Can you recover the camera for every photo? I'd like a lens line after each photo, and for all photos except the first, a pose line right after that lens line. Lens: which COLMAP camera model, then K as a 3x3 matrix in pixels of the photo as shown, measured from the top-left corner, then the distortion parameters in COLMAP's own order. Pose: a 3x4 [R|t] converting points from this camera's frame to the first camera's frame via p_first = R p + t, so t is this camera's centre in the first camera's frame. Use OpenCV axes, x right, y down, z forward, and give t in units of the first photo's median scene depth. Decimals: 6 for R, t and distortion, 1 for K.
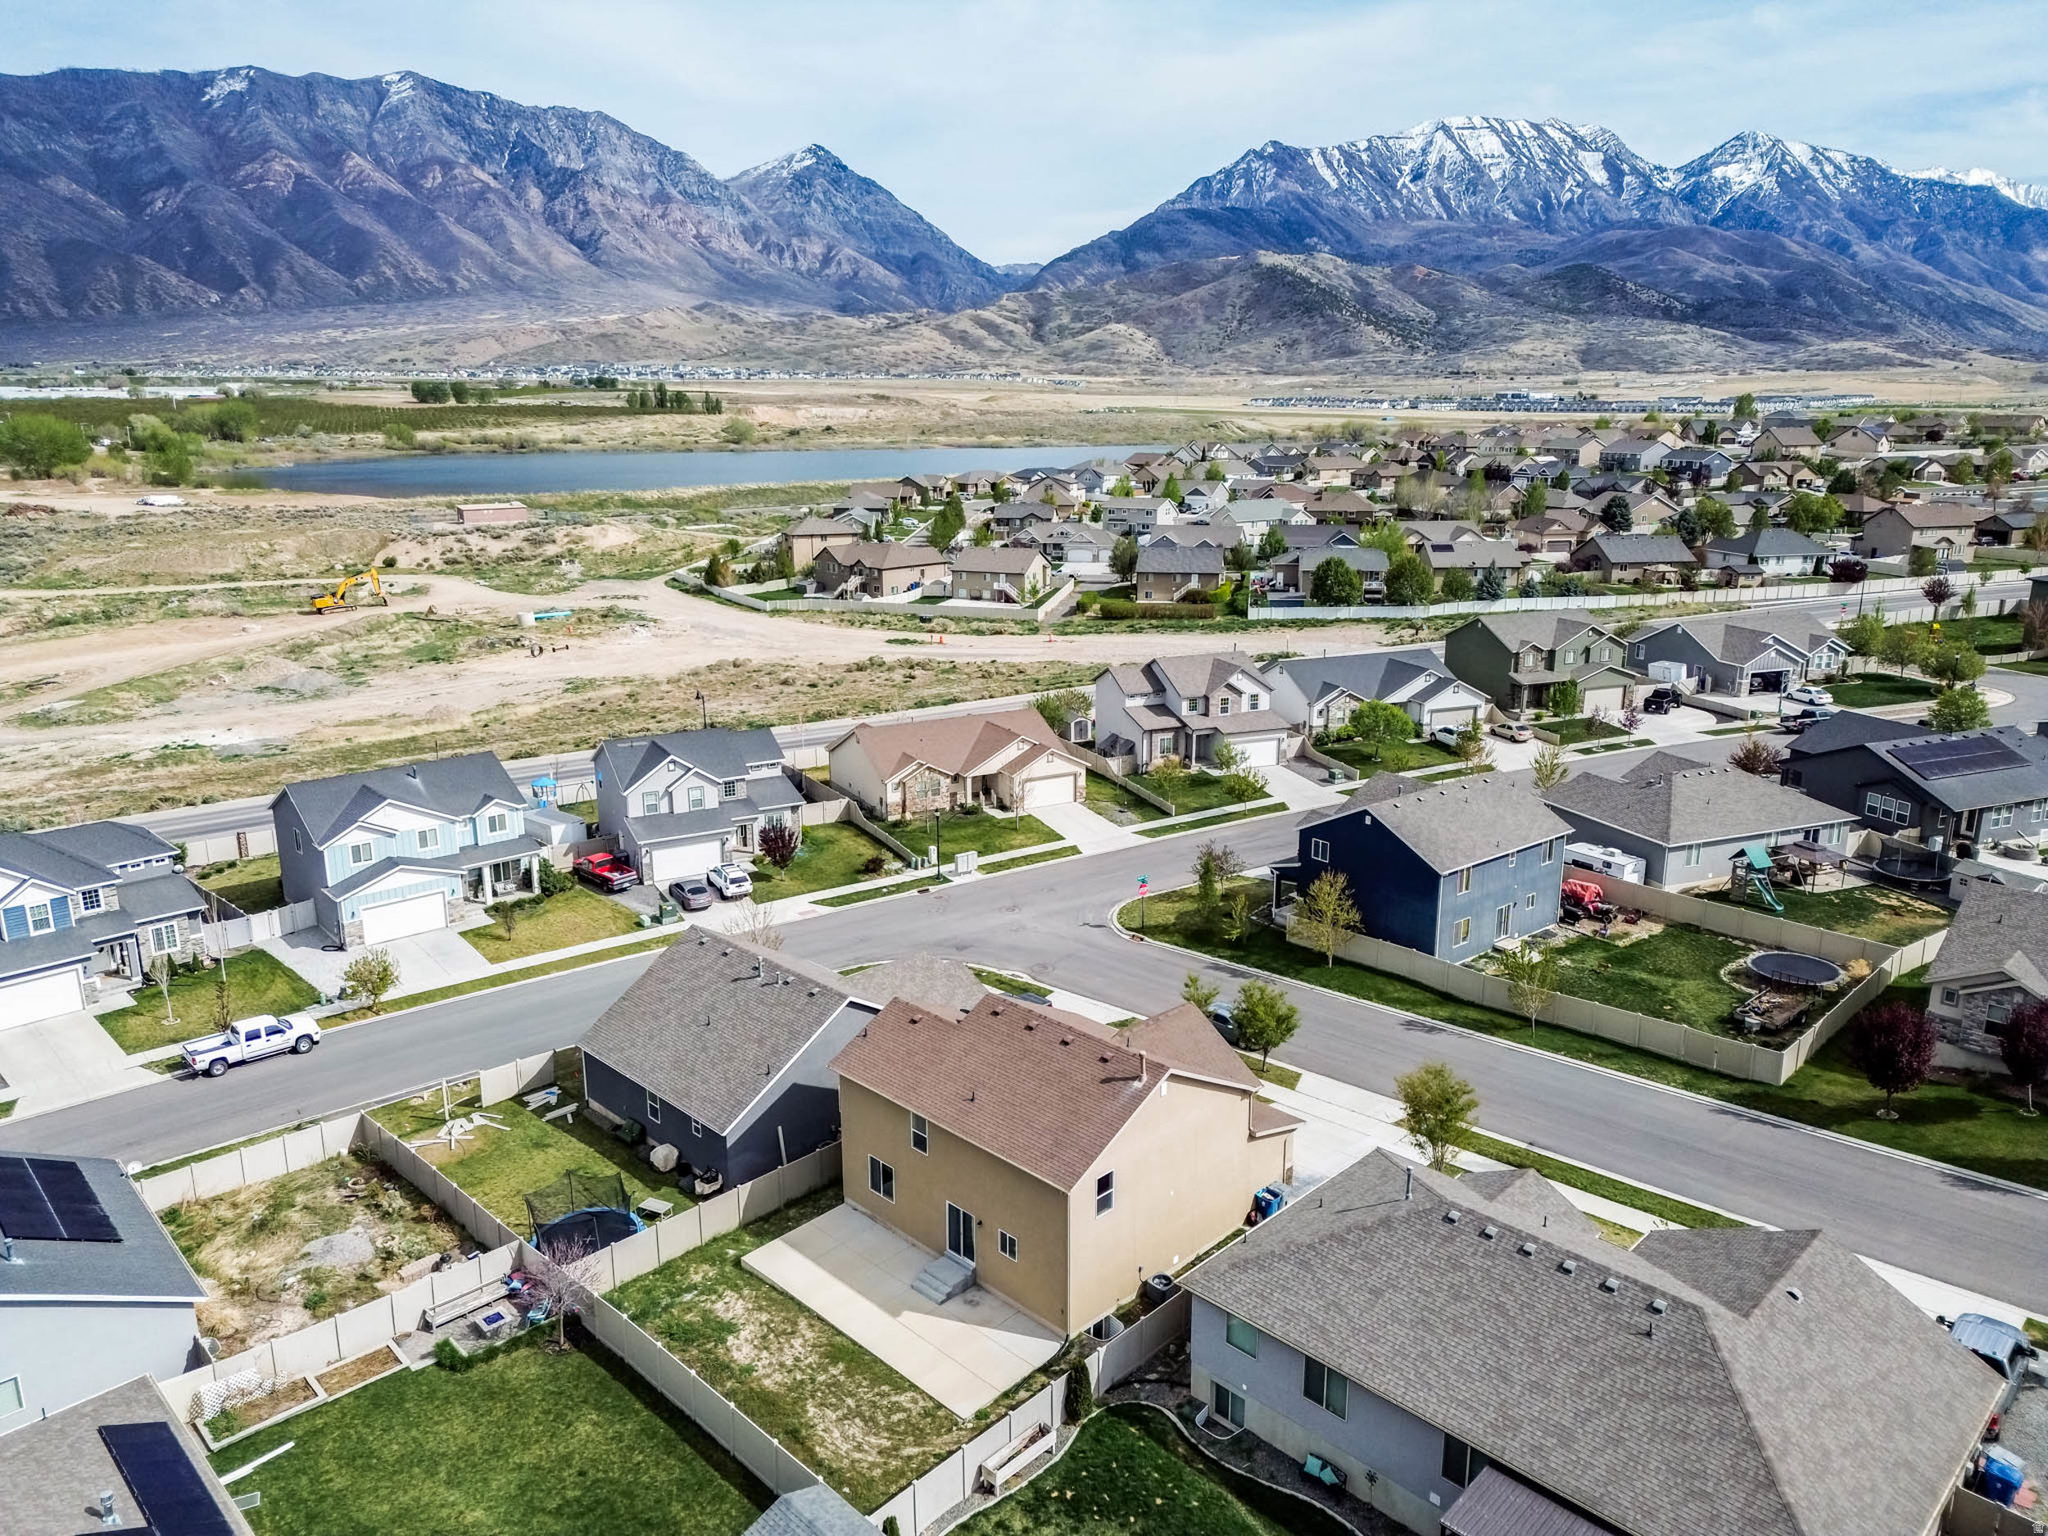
lens RADIAL K [[1433.0, 0, 1024.0], [0, 1433.0, 768.0], [0, 0, 1]] dist [0.085449, -0.089851]
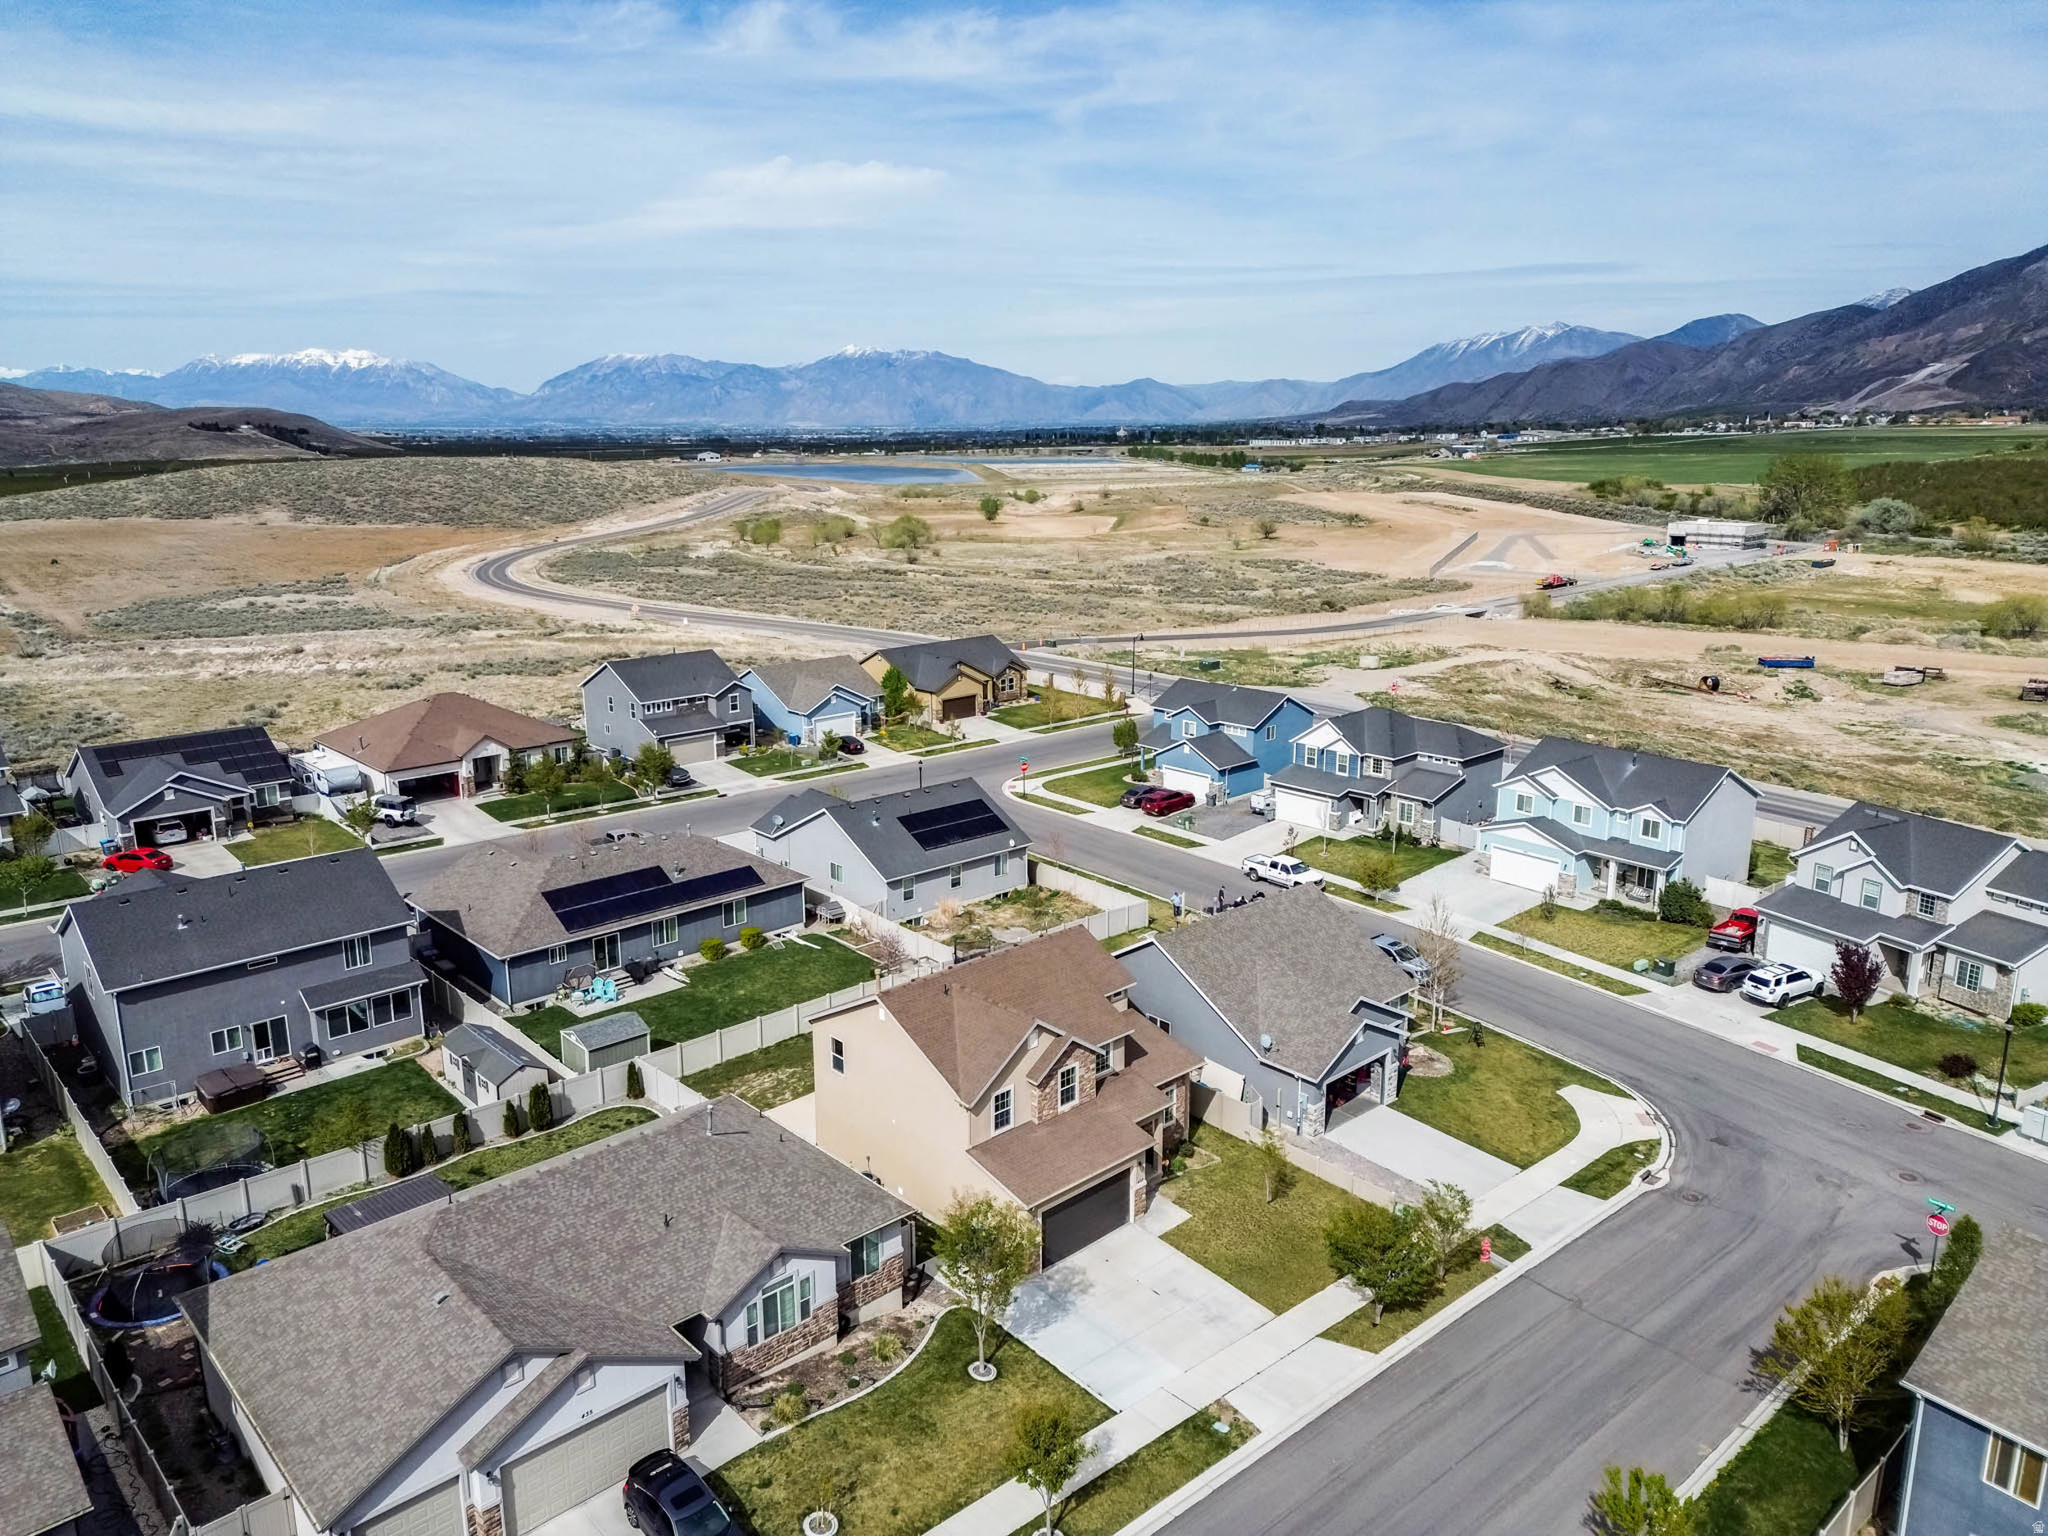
lens RADIAL K [[1433.0, 0, 1024.0], [0, 1433.0, 768.0], [0, 0, 1]] dist [0.085449, -0.089851]
pose [[-0.050492, 0.238037, -0.969943, 0.661728], [-0.245928, 0.938314, 0.243077, -0.148306], [0.967972, 0.250810, 0.011162, 0.618555]]
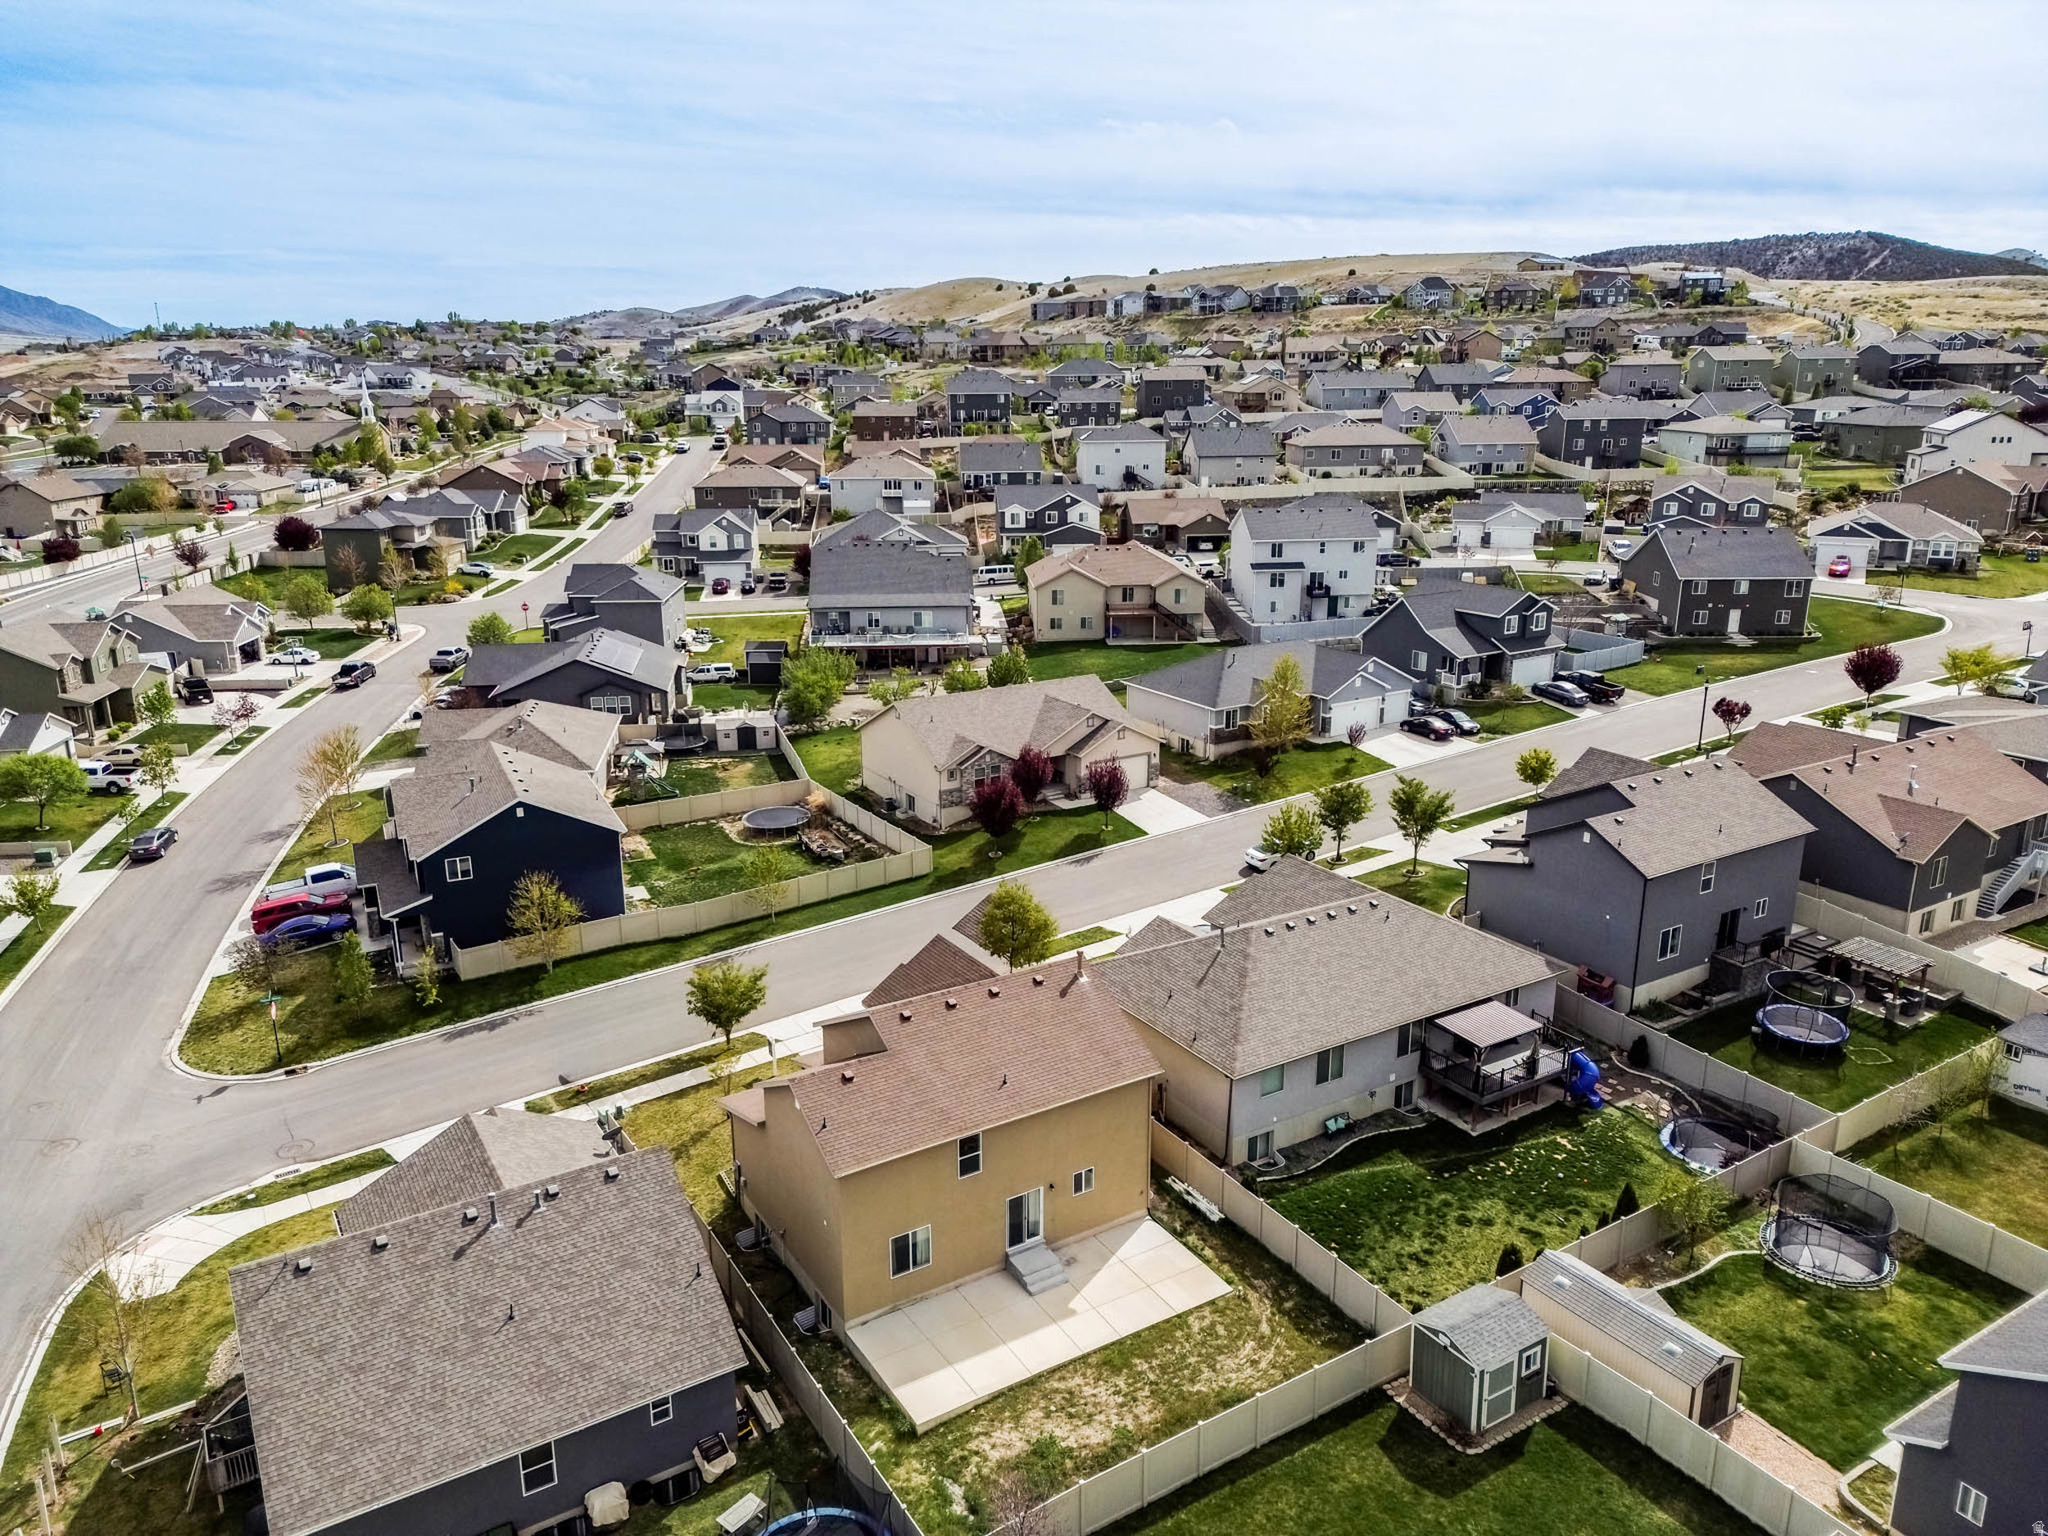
lens RADIAL K [[1433.0, 0, 1024.0], [0, 1433.0, 768.0], [0, 0, 1]] dist [0.085449, -0.089851]
pose [[0.229053, -0.266053, 0.936350, -0.530000], [0.251056, 0.945526, 0.207247, -0.098449], [-0.940482, 0.187606, 0.283370, 0.412850]]
